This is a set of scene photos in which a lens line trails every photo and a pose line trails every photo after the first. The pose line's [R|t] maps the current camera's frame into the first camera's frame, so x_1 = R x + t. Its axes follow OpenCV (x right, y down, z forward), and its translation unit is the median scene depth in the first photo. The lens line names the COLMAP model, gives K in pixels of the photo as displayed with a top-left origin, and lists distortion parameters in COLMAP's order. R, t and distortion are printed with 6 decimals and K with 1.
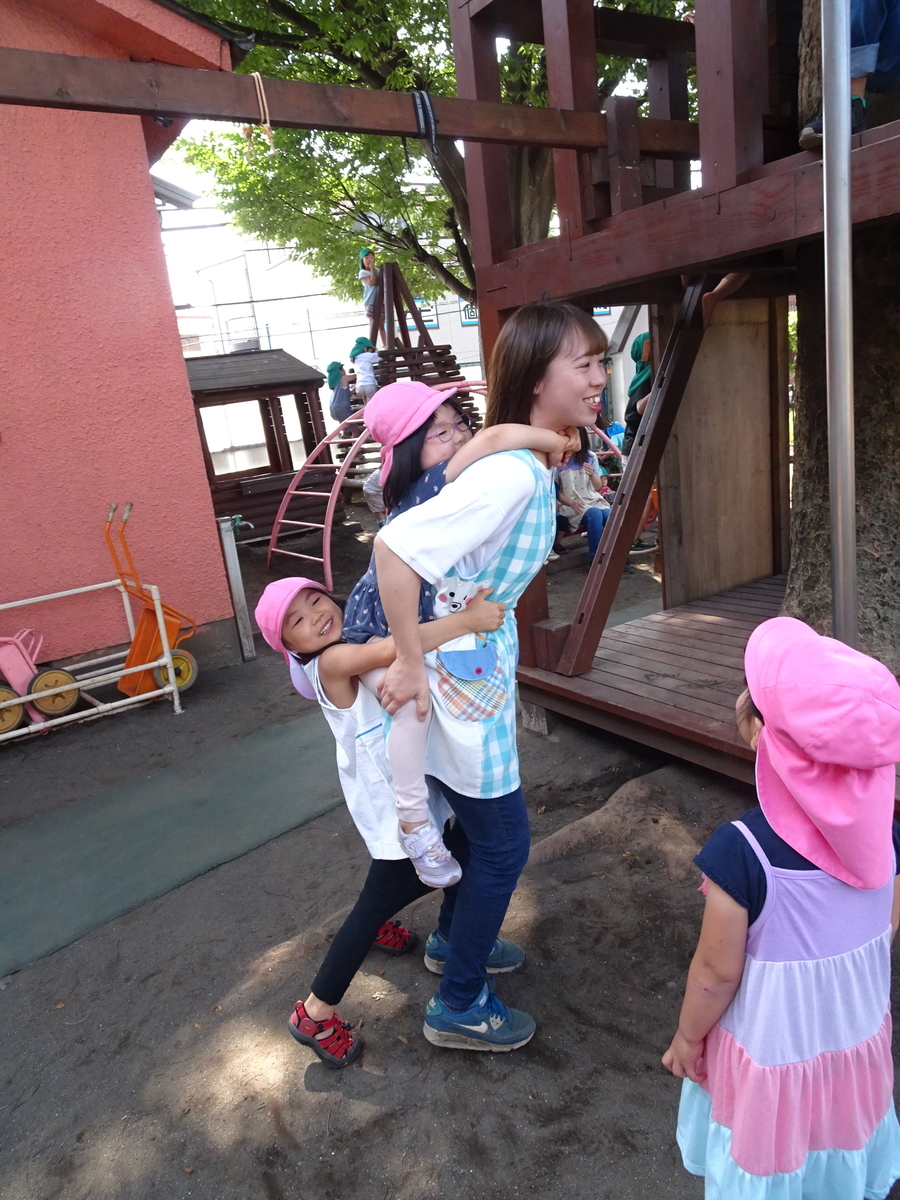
lens RADIAL K [[818.3, 0, 450.9], [0, 818.3, 607.0], [0, 0, 1]] dist [-0.003437, 0.000533]
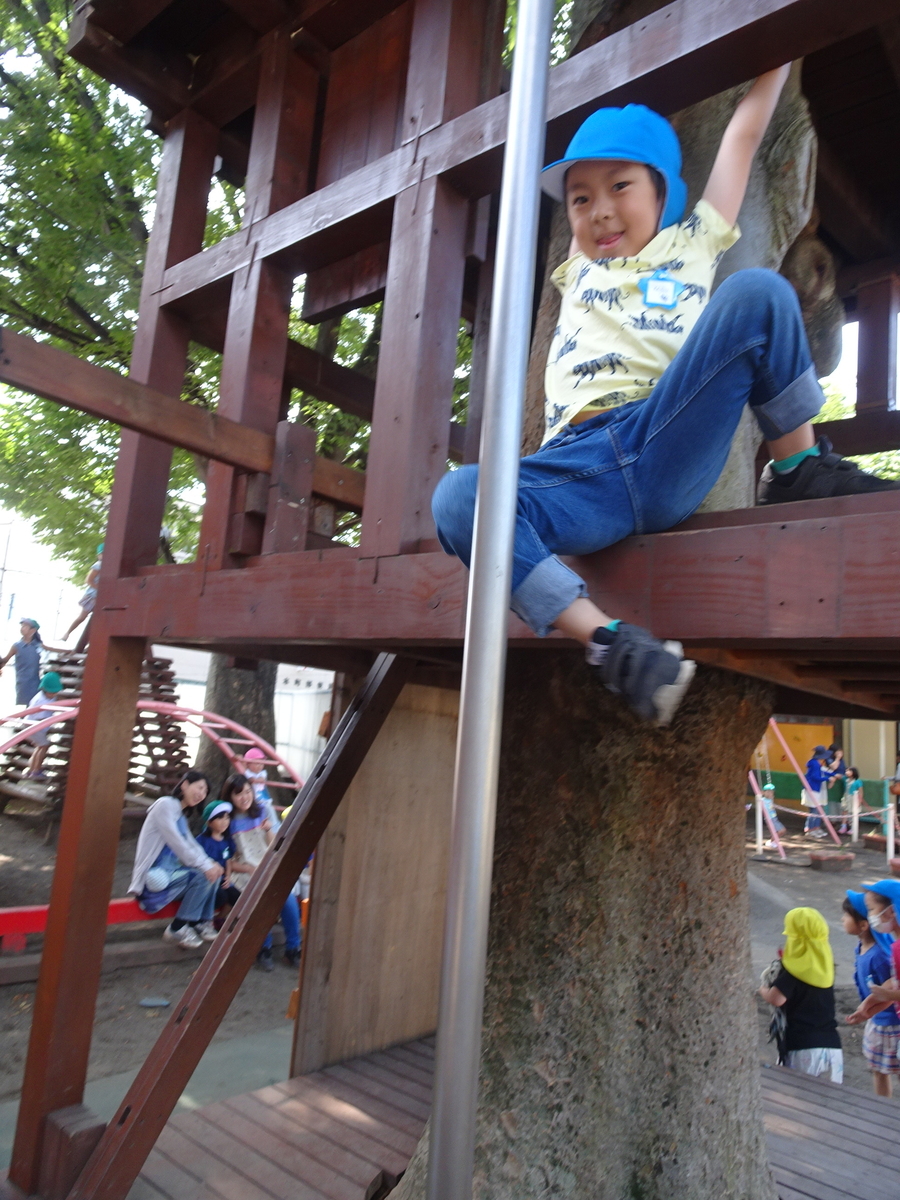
lens RADIAL K [[818.3, 0, 450.9], [0, 818.3, 607.0], [0, 0, 1]] dist [-0.003437, 0.000533]
pose [[0.937412, 0.243330, 0.249096, 0.142934], [-0.125645, 0.903501, -0.409756, -0.113964], [-0.324765, 0.352812, 0.877526, 0.230184]]
